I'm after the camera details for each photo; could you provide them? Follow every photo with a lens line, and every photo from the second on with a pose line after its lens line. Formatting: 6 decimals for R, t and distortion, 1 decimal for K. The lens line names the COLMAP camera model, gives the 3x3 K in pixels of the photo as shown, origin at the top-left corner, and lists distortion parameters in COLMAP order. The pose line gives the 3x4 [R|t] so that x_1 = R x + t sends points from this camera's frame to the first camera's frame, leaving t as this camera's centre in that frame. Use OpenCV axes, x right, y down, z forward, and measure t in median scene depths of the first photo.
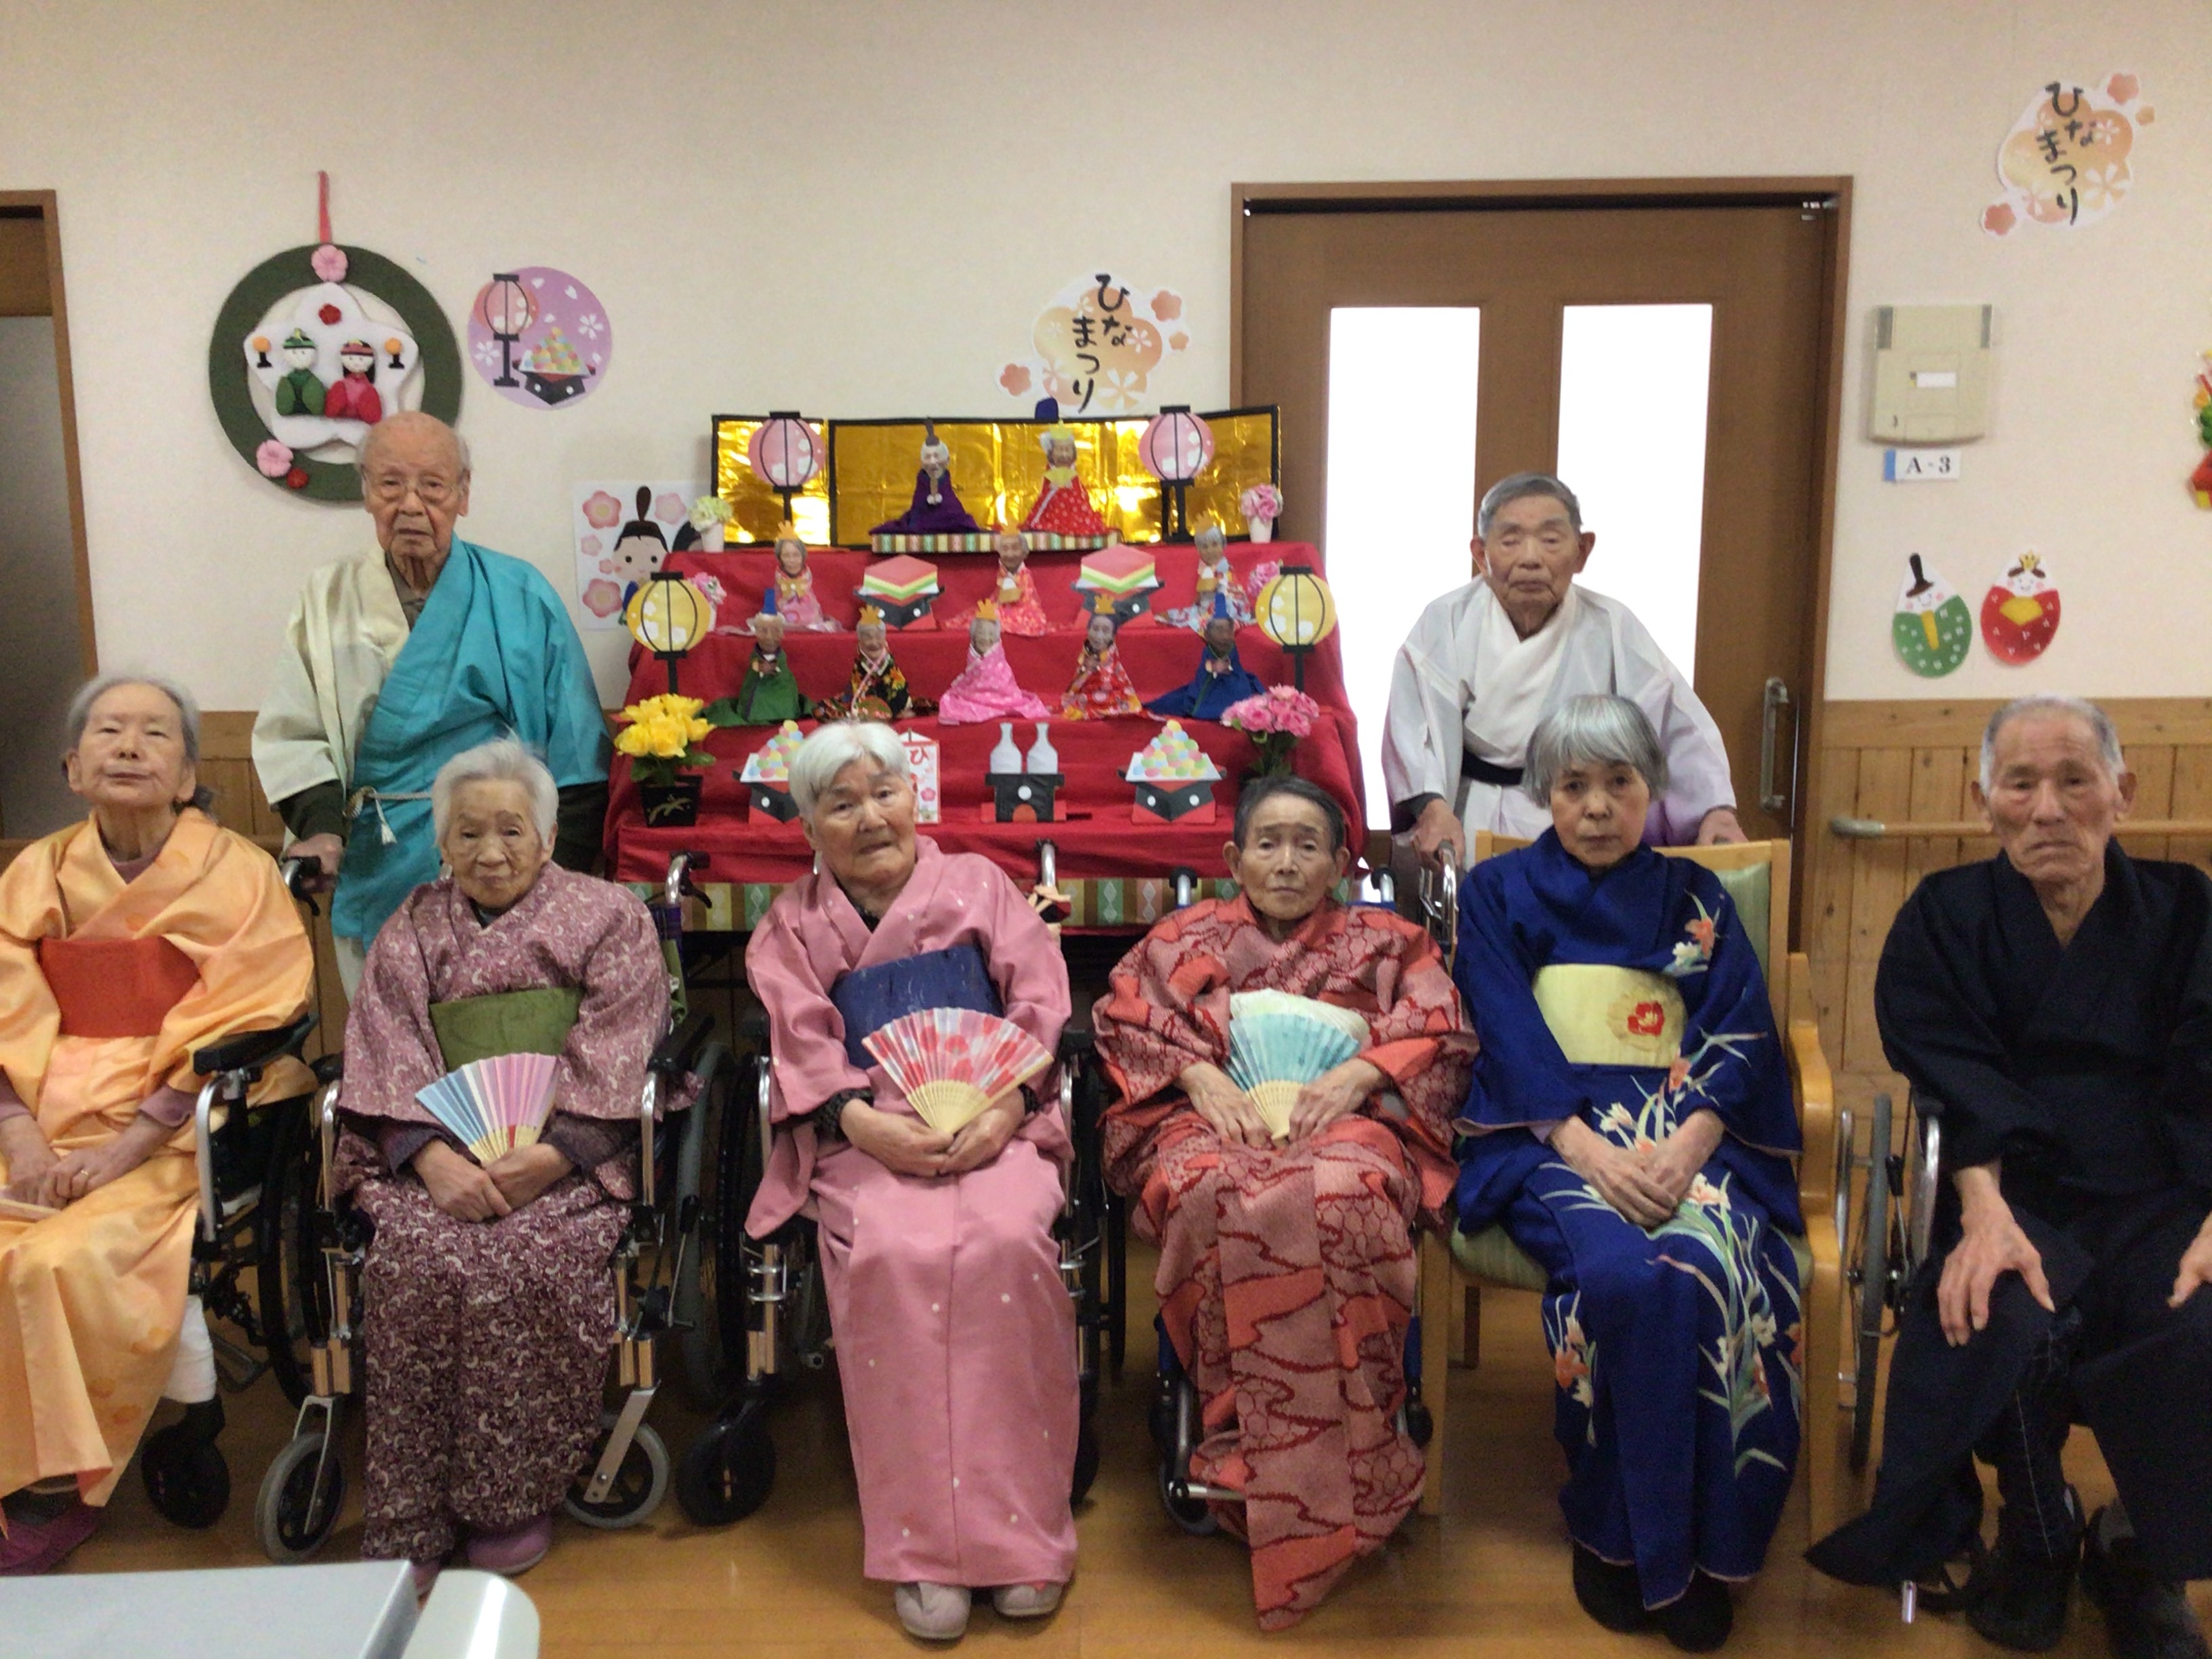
lens RADIAL K [[3016.2, 0, 1107.8], [0, 3016.2, 838.0], [0, 0, 1]] dist [0.110379, 0.000000]
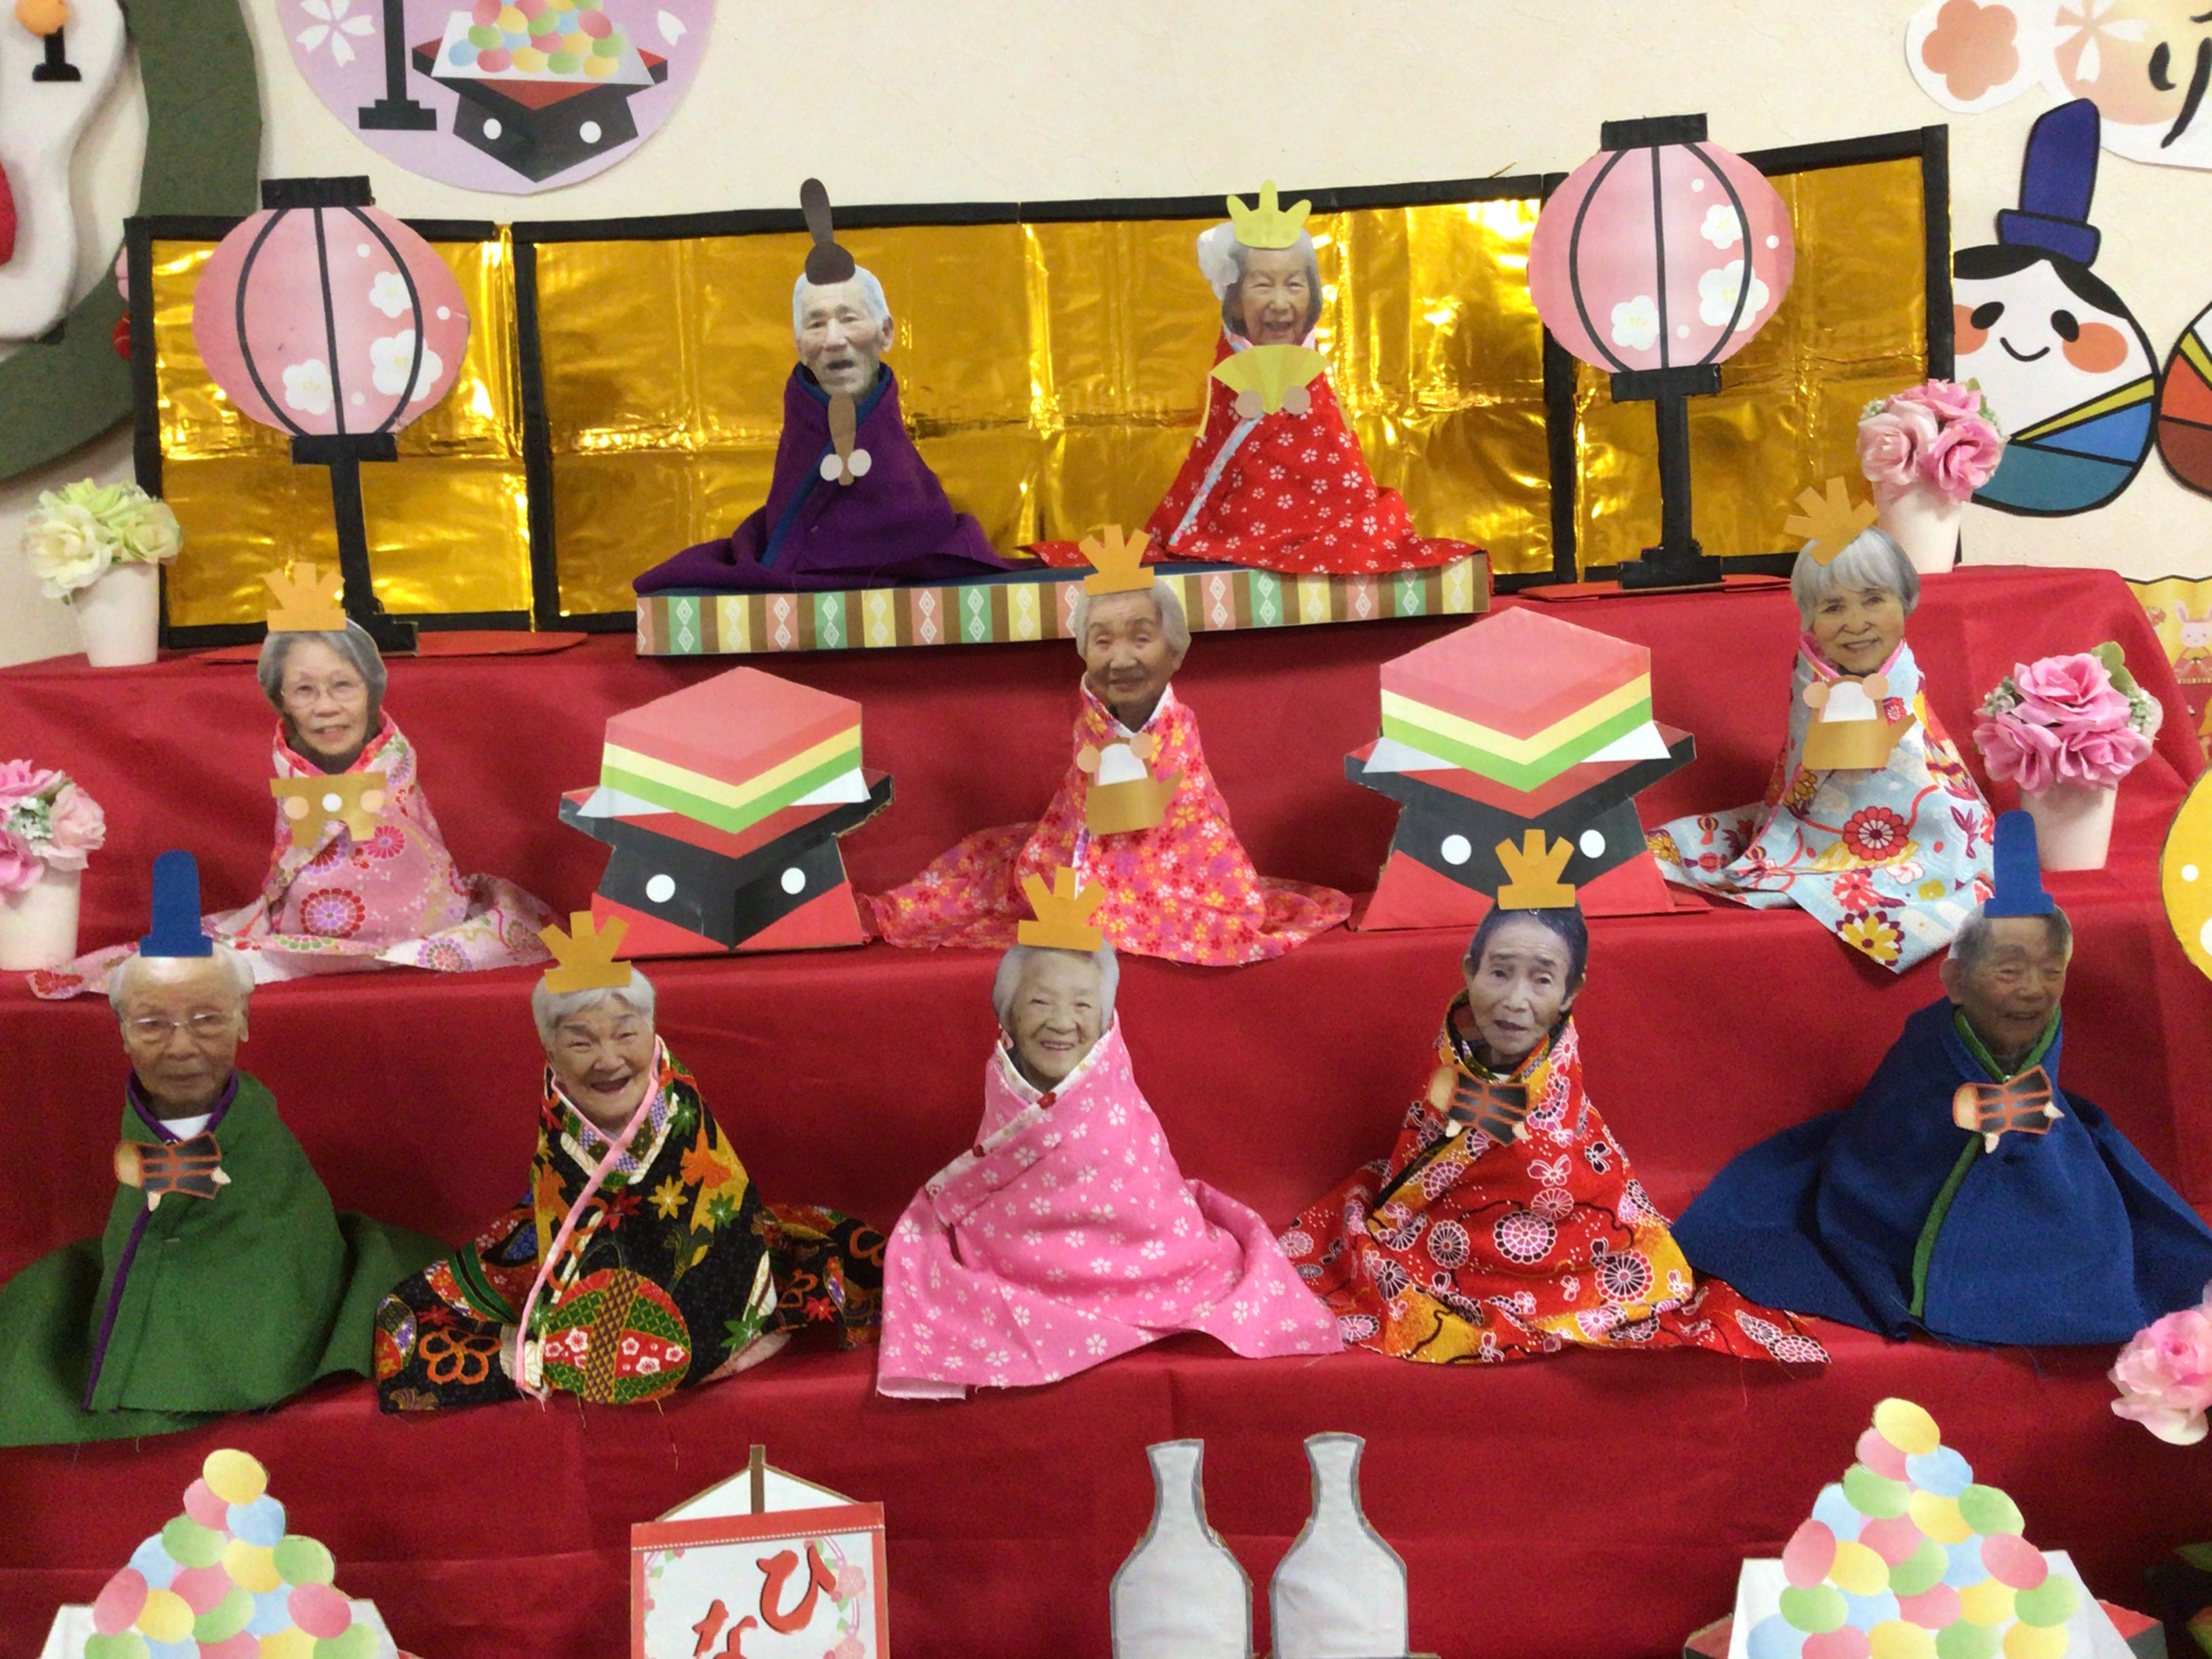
lens RADIAL K [[3016.2, 0, 1107.9], [0, 3016.2, 827.3], [0, 0, 1]] dist [0.110379, 0.000000]
pose [[0.999398, -0.032614, 0.011853, -0.037401], [0.032448, 0.999377, 0.013916, -0.082262], [-0.012300, -0.013523, 0.999833, 0.722397]]
